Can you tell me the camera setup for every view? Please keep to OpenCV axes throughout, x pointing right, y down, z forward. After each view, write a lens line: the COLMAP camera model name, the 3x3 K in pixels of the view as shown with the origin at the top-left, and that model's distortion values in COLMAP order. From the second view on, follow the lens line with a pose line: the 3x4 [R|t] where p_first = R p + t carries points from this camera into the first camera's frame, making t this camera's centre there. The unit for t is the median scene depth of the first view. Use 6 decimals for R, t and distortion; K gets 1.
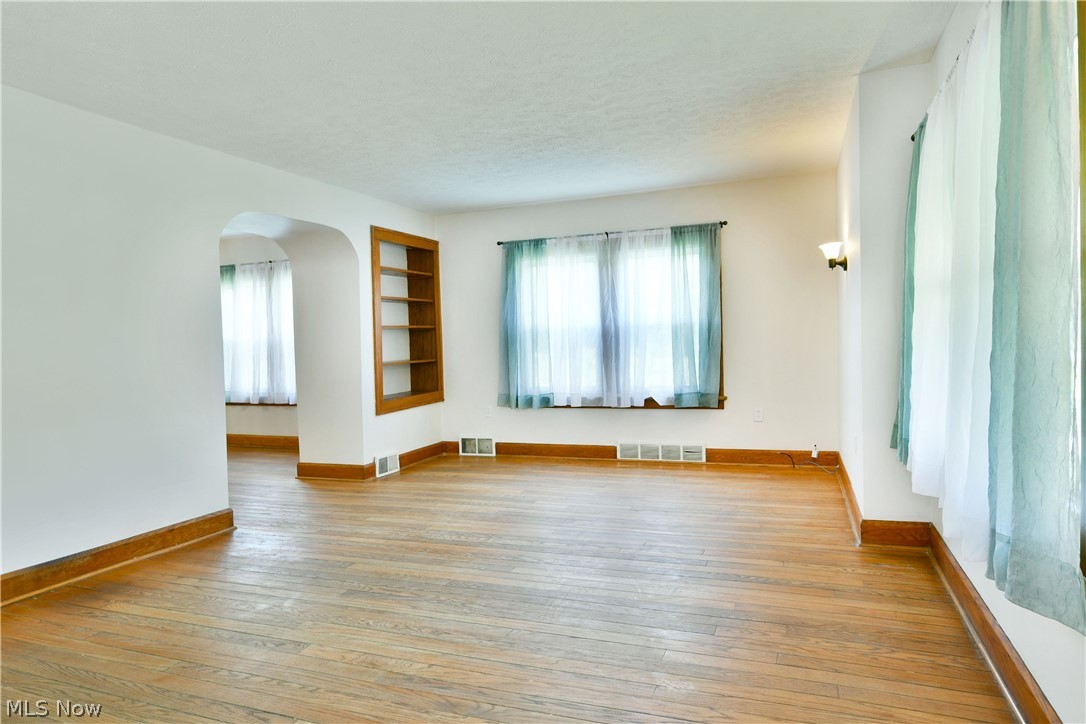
lens RADIAL K [[665.7, 0, 541.1], [0, 665.7, 369.1], [0, 0, 1]] dist [-0.015721, -0.001826]
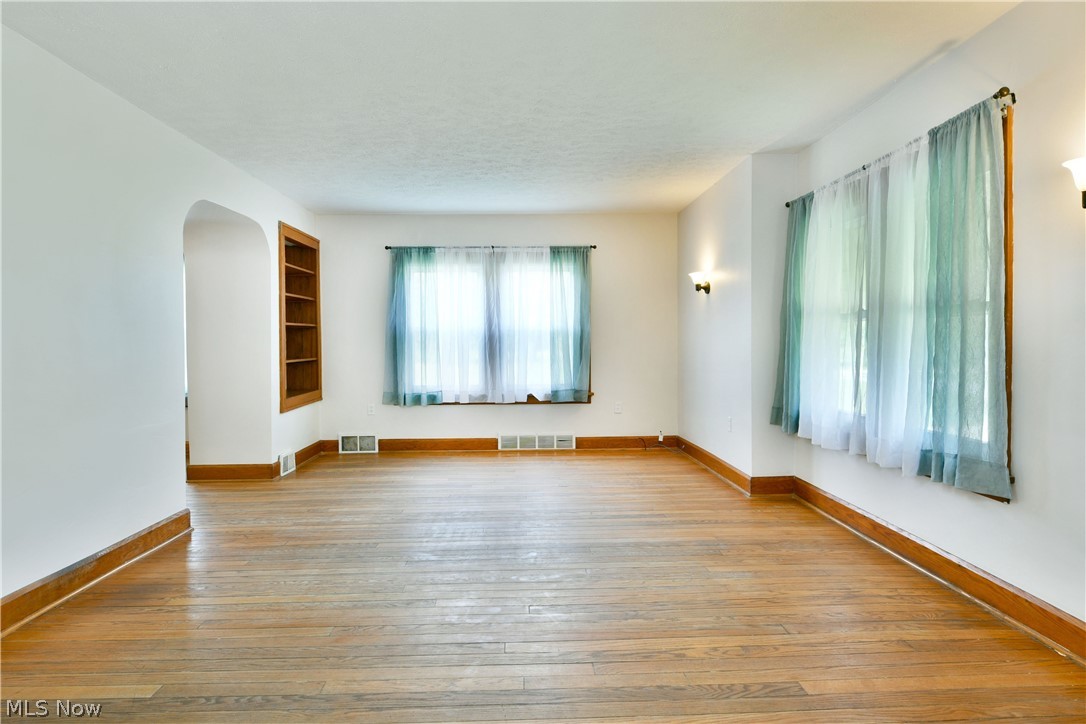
lens RADIAL K [[662.8, 0, 544.5], [0, 662.8, 375.2], [0, 0, 1]] dist [-0.025142, -0.001084]
pose [[0.919437, 0.004736, 0.393210, -0.336296], [-0.005326, 0.999986, 0.000409, 0.012445], [-0.393202, -0.002470, 0.919449, -0.069621]]
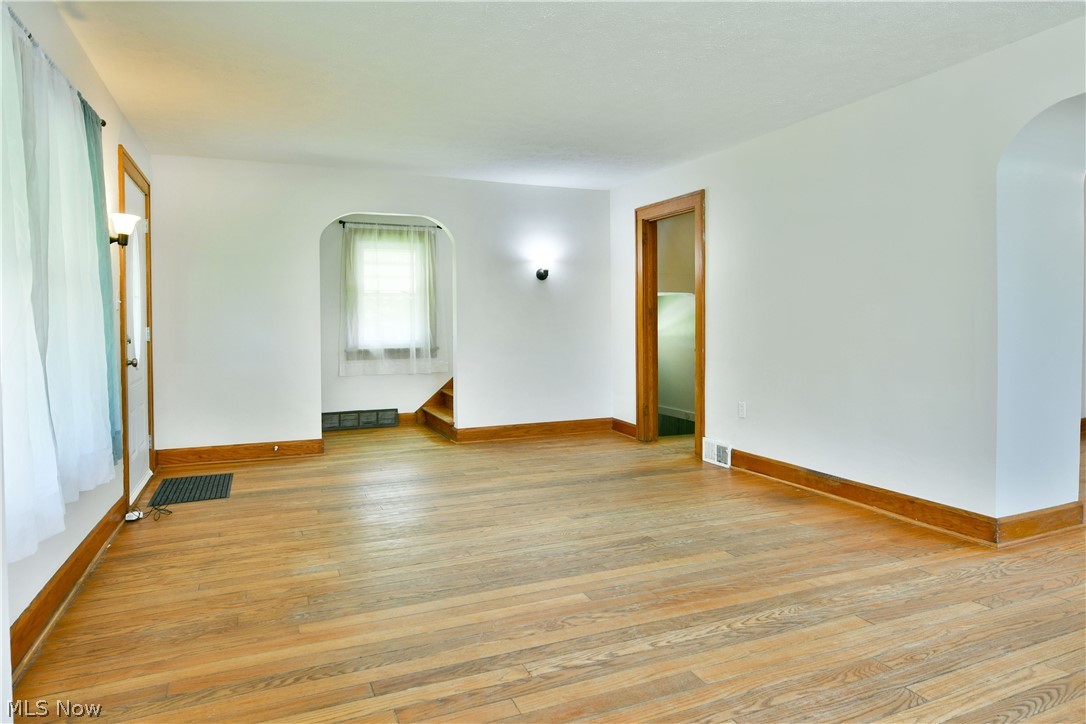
lens RADIAL K [[666.8, 0, 541.1], [0, 666.8, 321.7], [0, 0, 1]] dist [-0.020963, -0.000012]
pose [[-0.715316, 0.036782, -0.697833, 0.381468], [0.005599, 0.998883, 0.046911, -0.048317], [0.698779, 0.029649, -0.714723, 1.065055]]
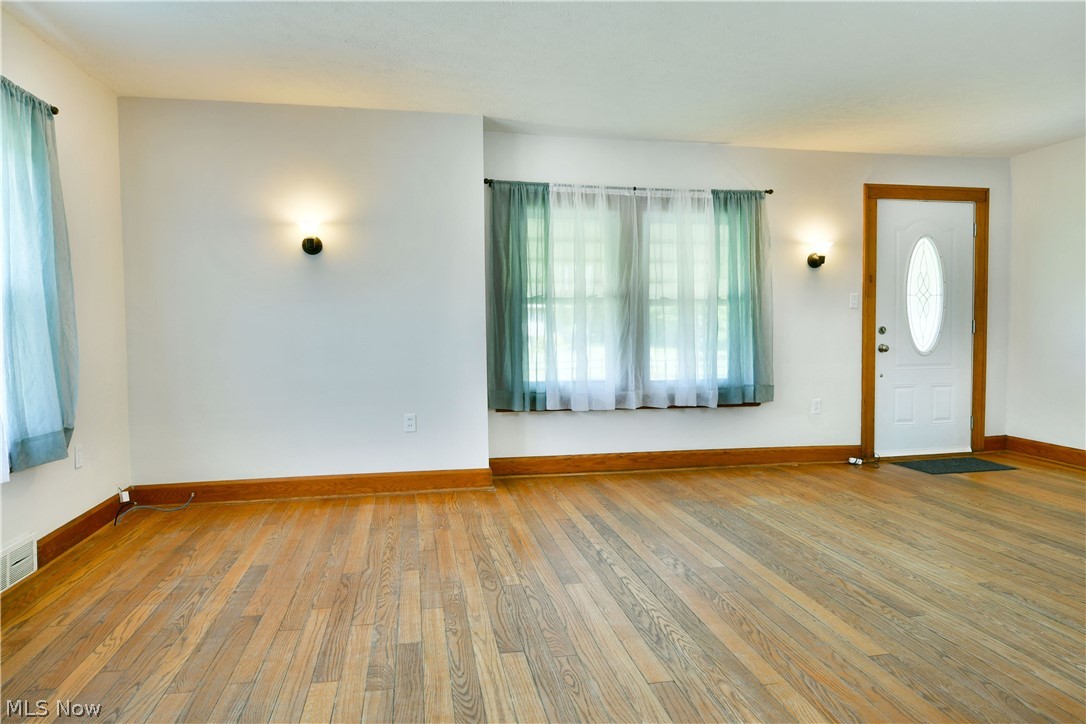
lens RADIAL K [[663.5, 0, 543.3], [0, 663.5, 348.6], [0, 0, 1]] dist [-0.010347, -0.001860]
pose [[-0.538780, 0.000405, 0.842446, -0.473934], [0.054810, 0.997898, 0.034573, -0.029396], [-0.840662, 0.064802, -0.537670, 1.165160]]
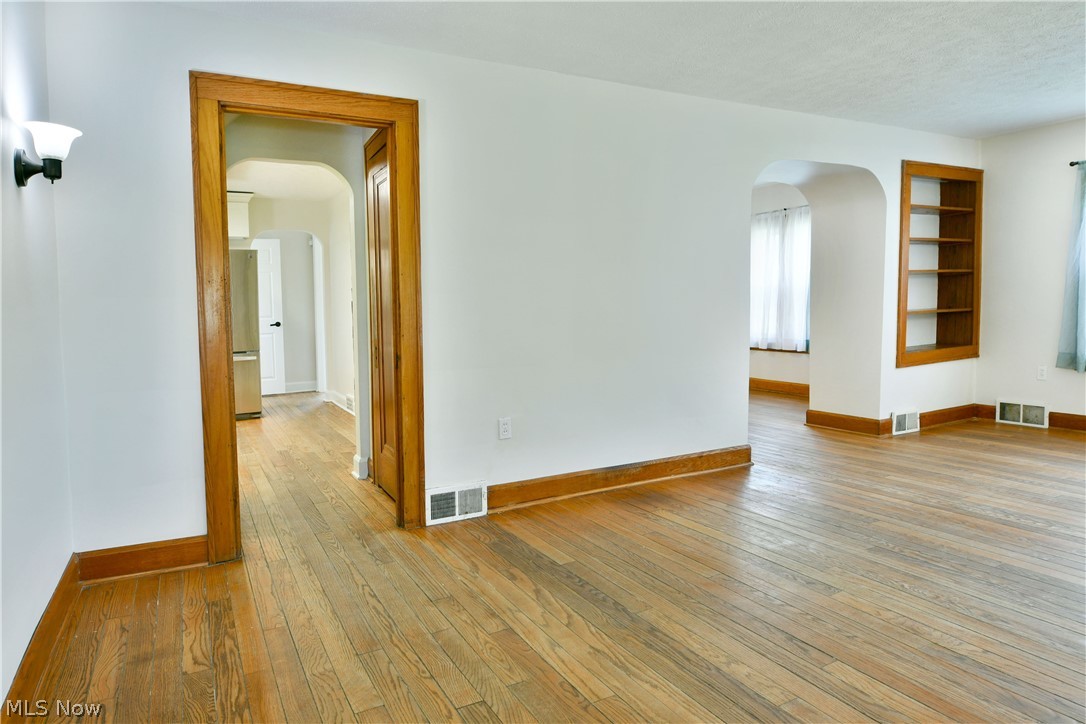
lens RADIAL K [[665.9, 0, 547.0], [0, 665.9, 355.5], [0, 0, 1]] dist [-0.013369, -0.003822]
pose [[0.765452, 0.060720, -0.640622, -0.036851], [-0.023389, 0.997506, 0.066599, 0.002535], [0.643068, -0.035994, 0.764963, -0.021123]]
